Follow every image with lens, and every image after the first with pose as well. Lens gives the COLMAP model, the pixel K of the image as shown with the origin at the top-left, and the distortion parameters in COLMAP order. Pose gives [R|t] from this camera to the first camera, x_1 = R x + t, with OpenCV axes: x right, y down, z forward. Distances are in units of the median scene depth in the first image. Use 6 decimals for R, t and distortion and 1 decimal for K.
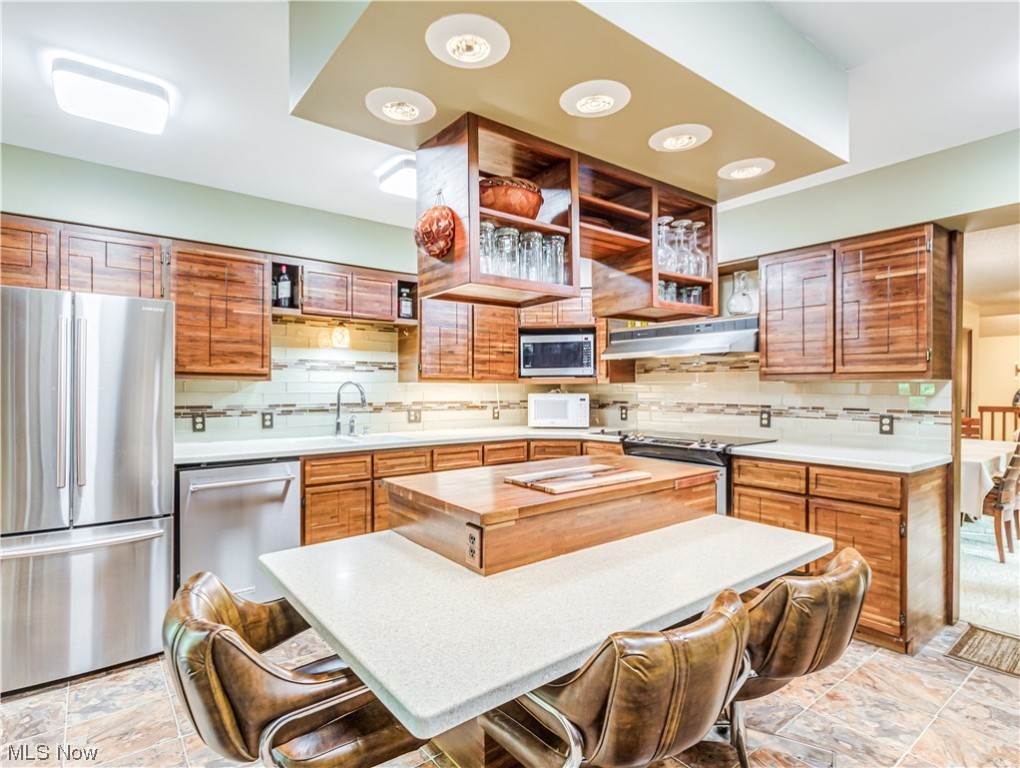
lens RADIAL K [[539.5, 0, 505.3], [0, 539.5, 381.5], [0, 0, 1]] dist [-0.002441, -0.001136]
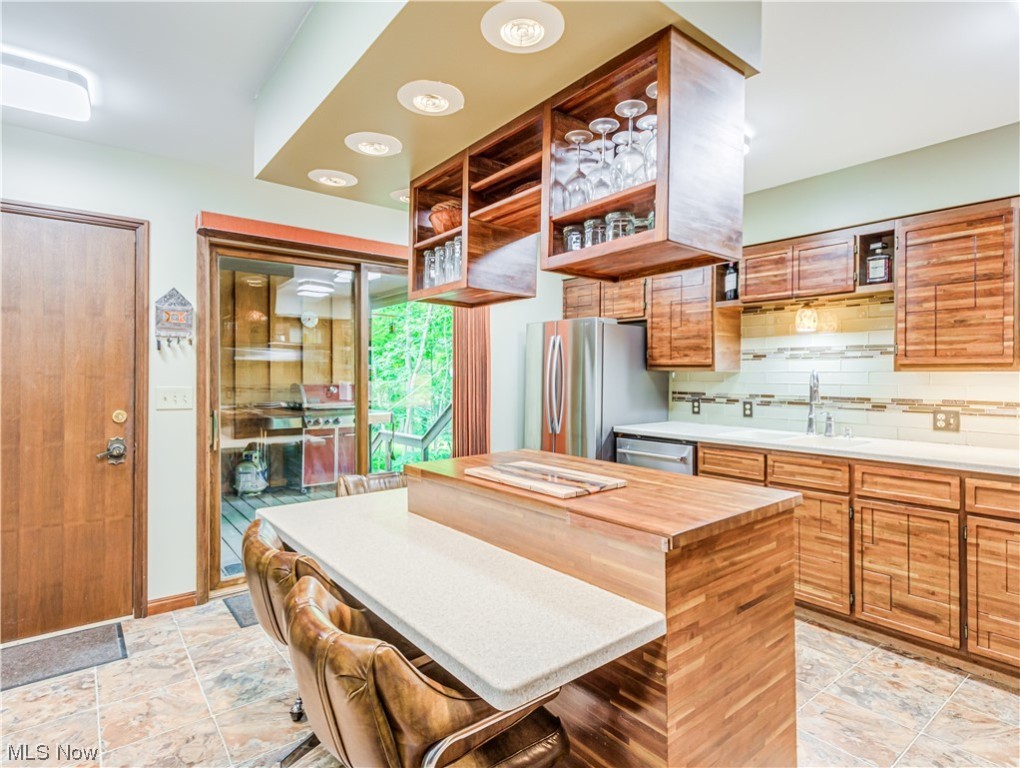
lens RADIAL K [[539.5, 0, 505.3], [0, 539.5, 381.5], [0, 0, 1]] dist [-0.002441, -0.001136]
pose [[0.007562, 0.010946, -0.999911, 0.582581], [0.005732, 0.999923, 0.010990, 0.004730], [0.999955, -0.005815, 0.007499, 0.527997]]
